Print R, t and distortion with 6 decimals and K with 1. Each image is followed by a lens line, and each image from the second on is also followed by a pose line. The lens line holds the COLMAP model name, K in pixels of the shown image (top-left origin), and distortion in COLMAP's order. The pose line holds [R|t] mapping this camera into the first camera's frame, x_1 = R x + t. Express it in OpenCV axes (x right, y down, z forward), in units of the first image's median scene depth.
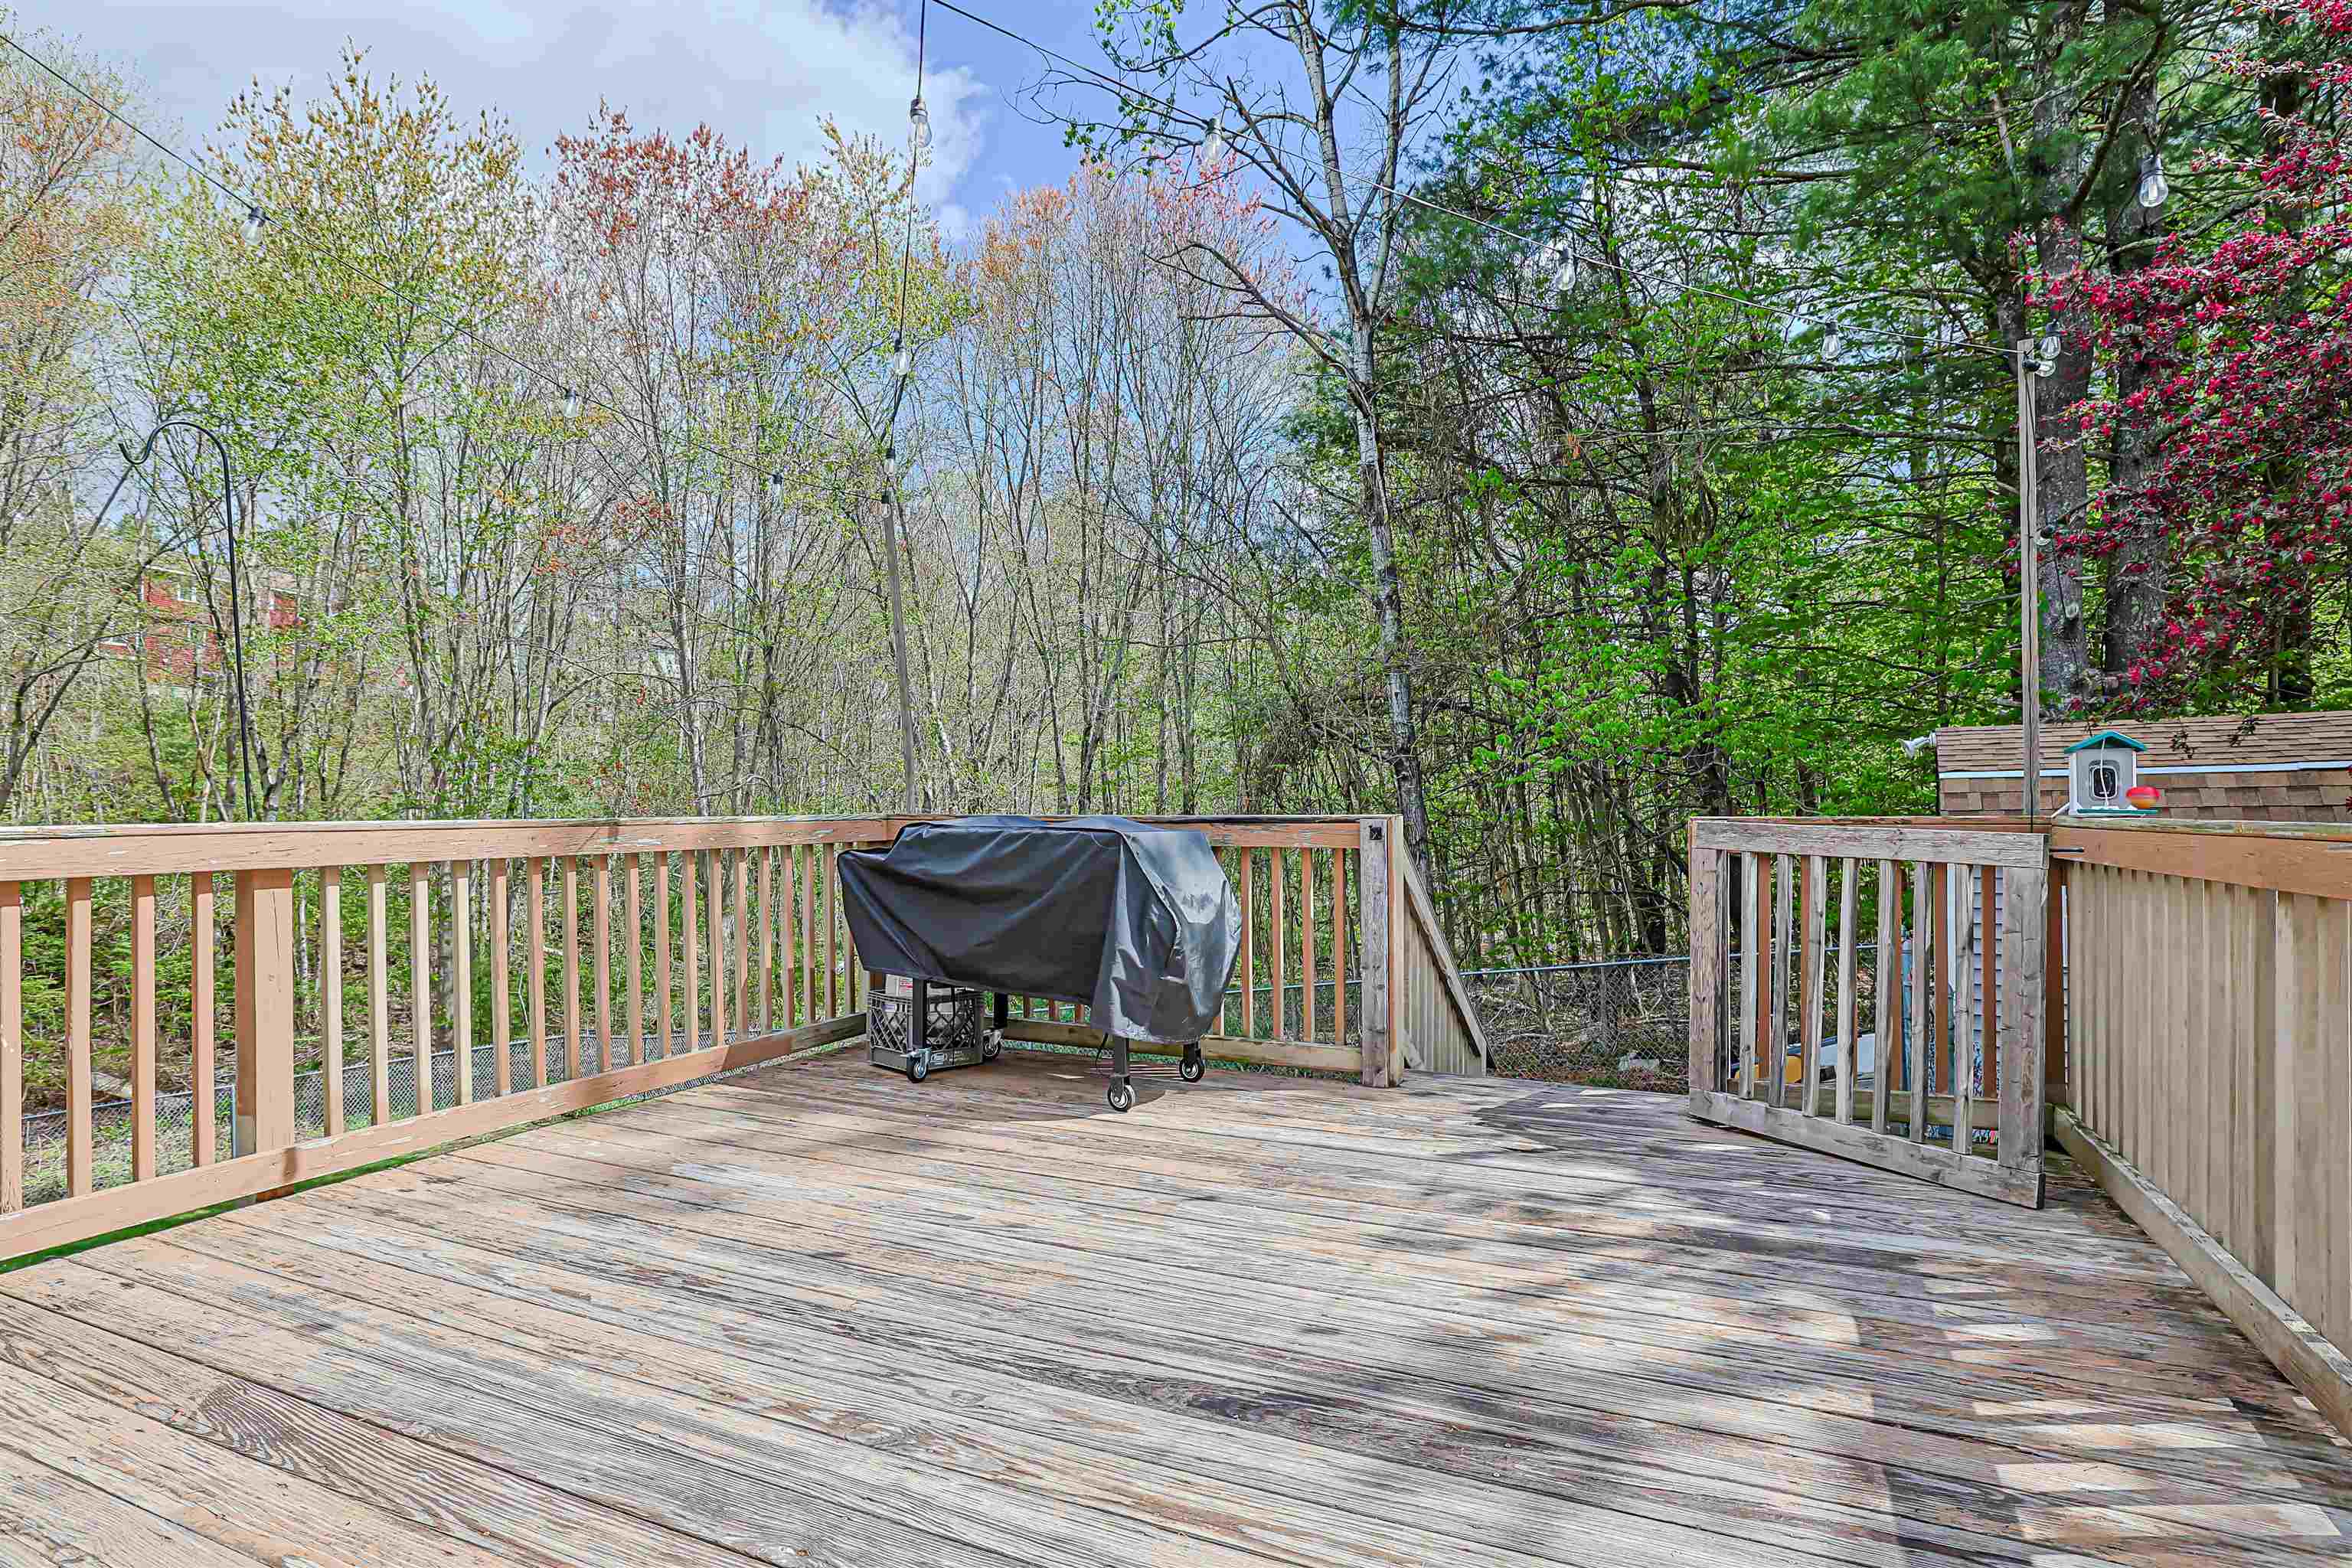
lens RADIAL K [[1213.8, 0, 1168.0], [0, 1213.8, 794.5], [0, 0, 1]] dist [-0.041874, 0.025709]
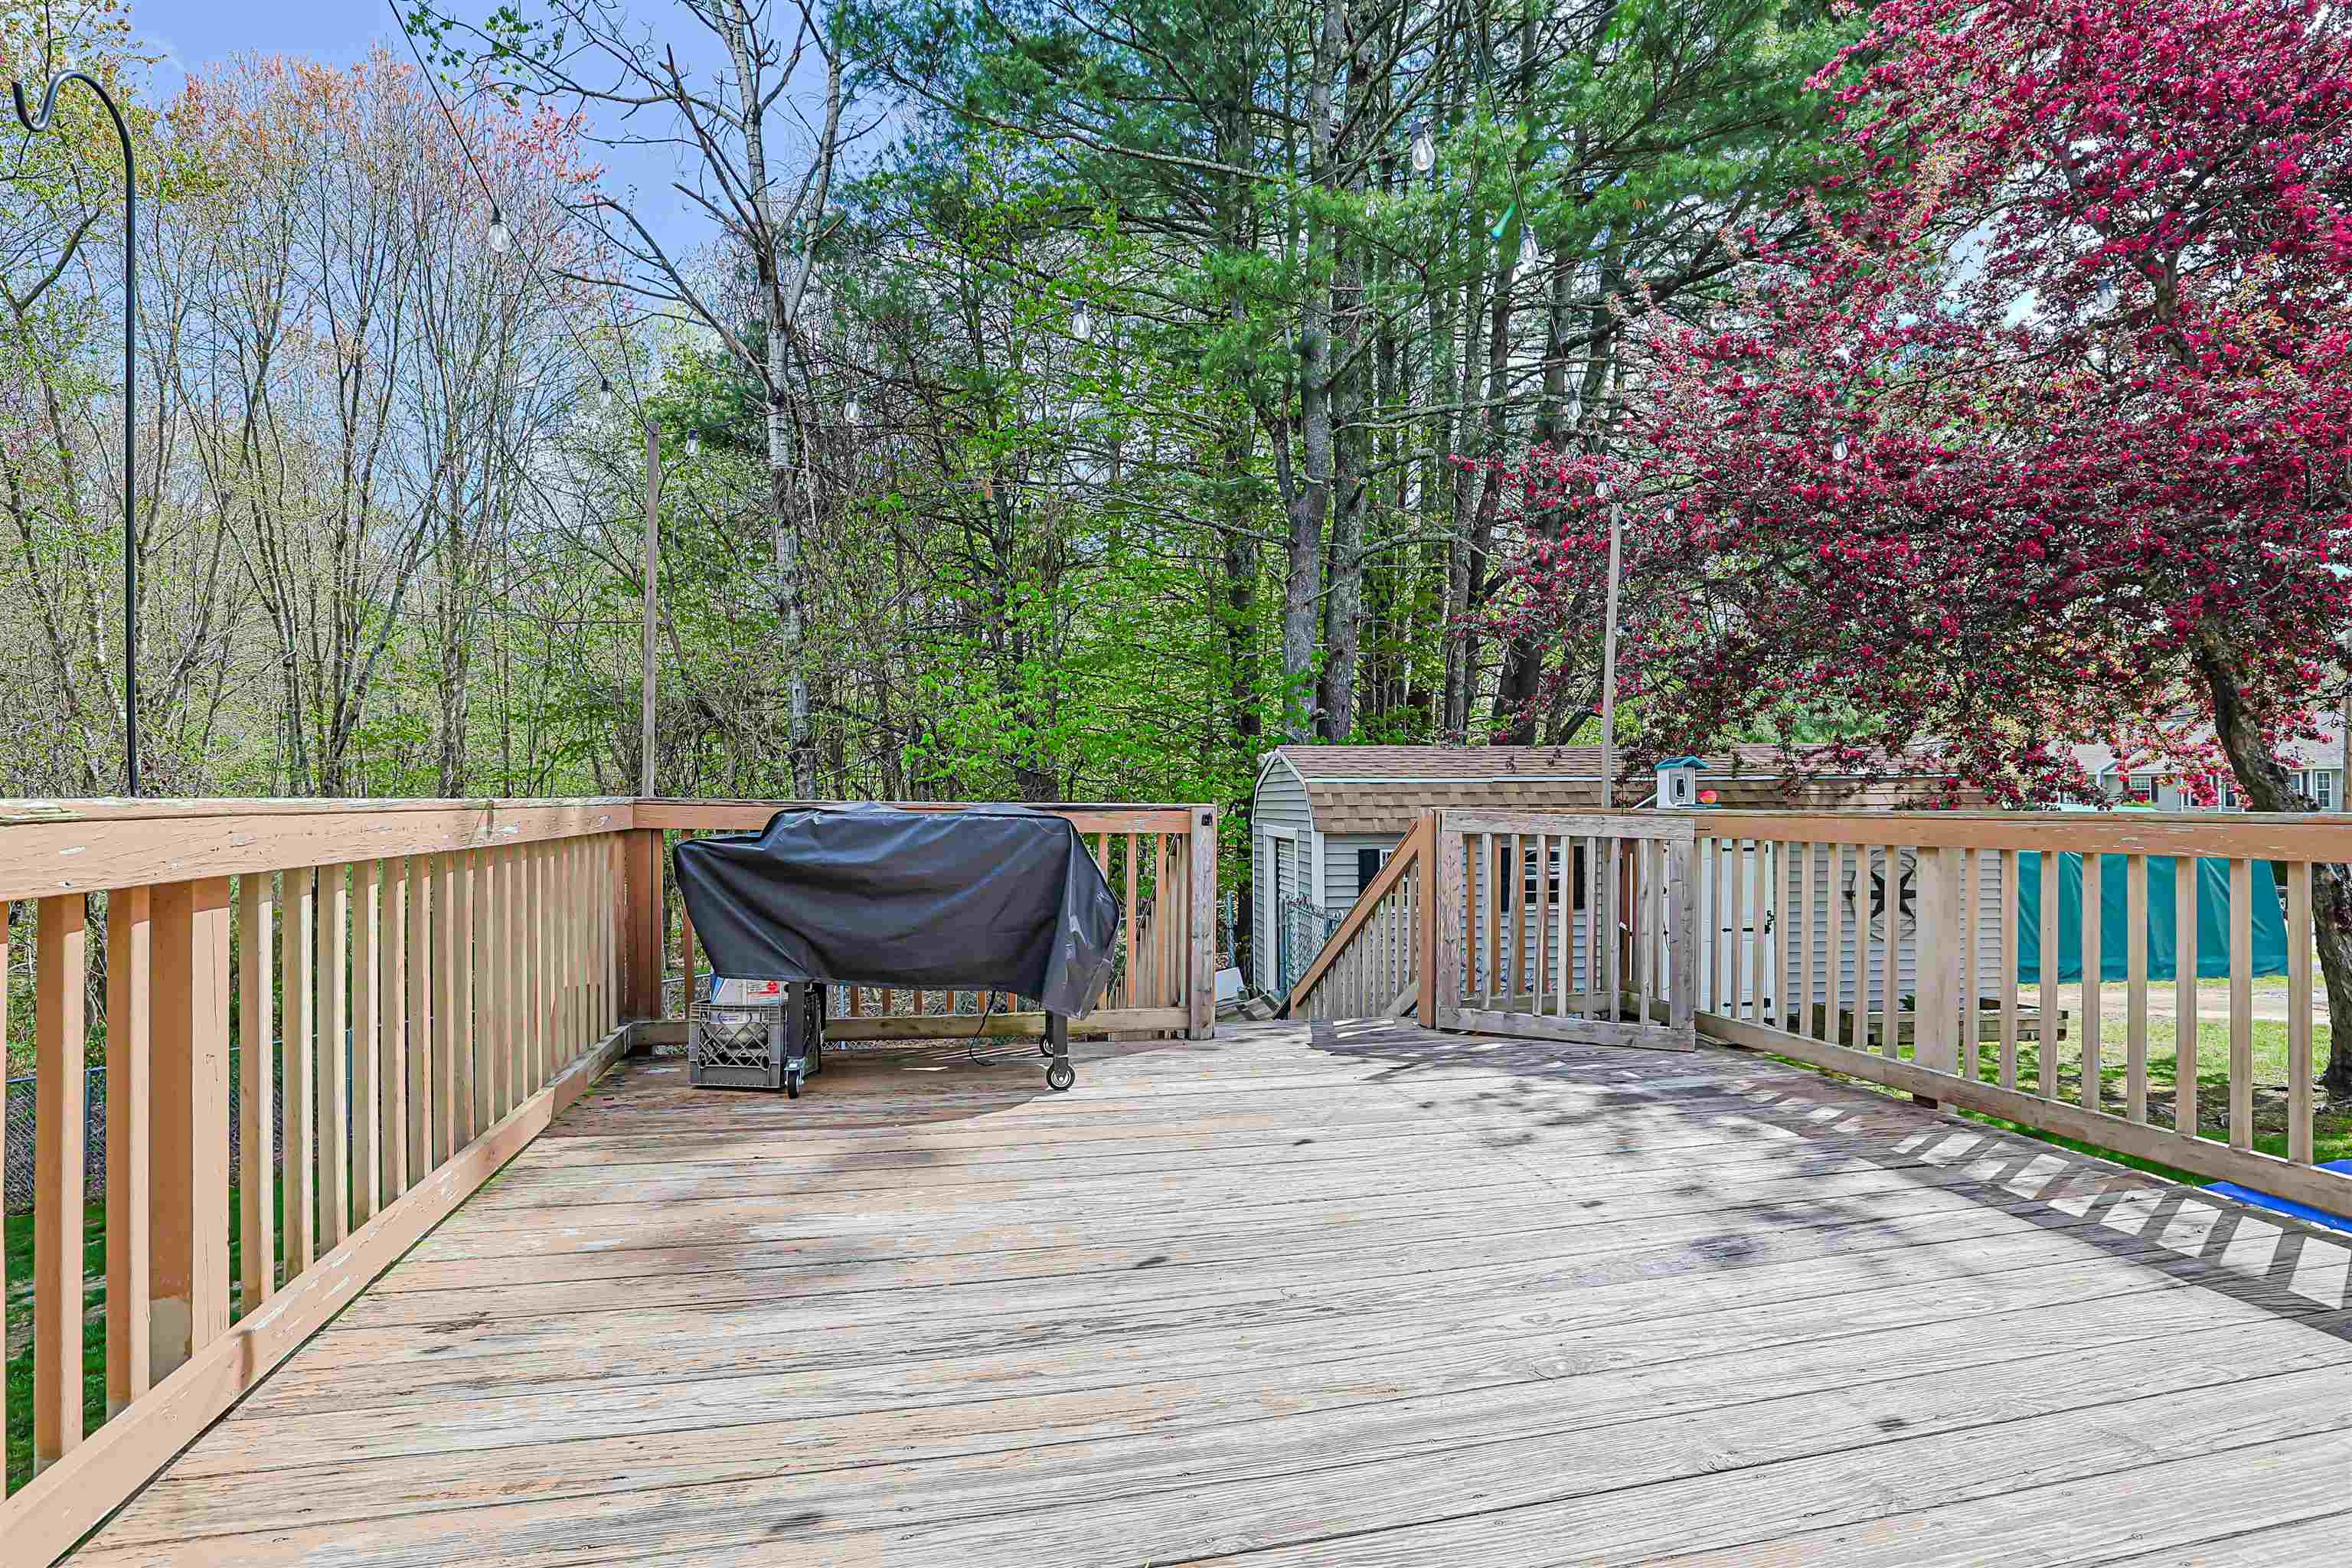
lens RADIAL K [[1087.3, 0, 1198.8], [0, 1087.3, 798.8], [0, 0, 1]] dist [-0.056133, 0.024242]
pose [[0.782016, 0.012941, 0.623124, -0.637154], [-0.018129, 0.999834, 0.001987, 0.013519], [-0.622994, -0.012850, 0.782121, 0.261447]]
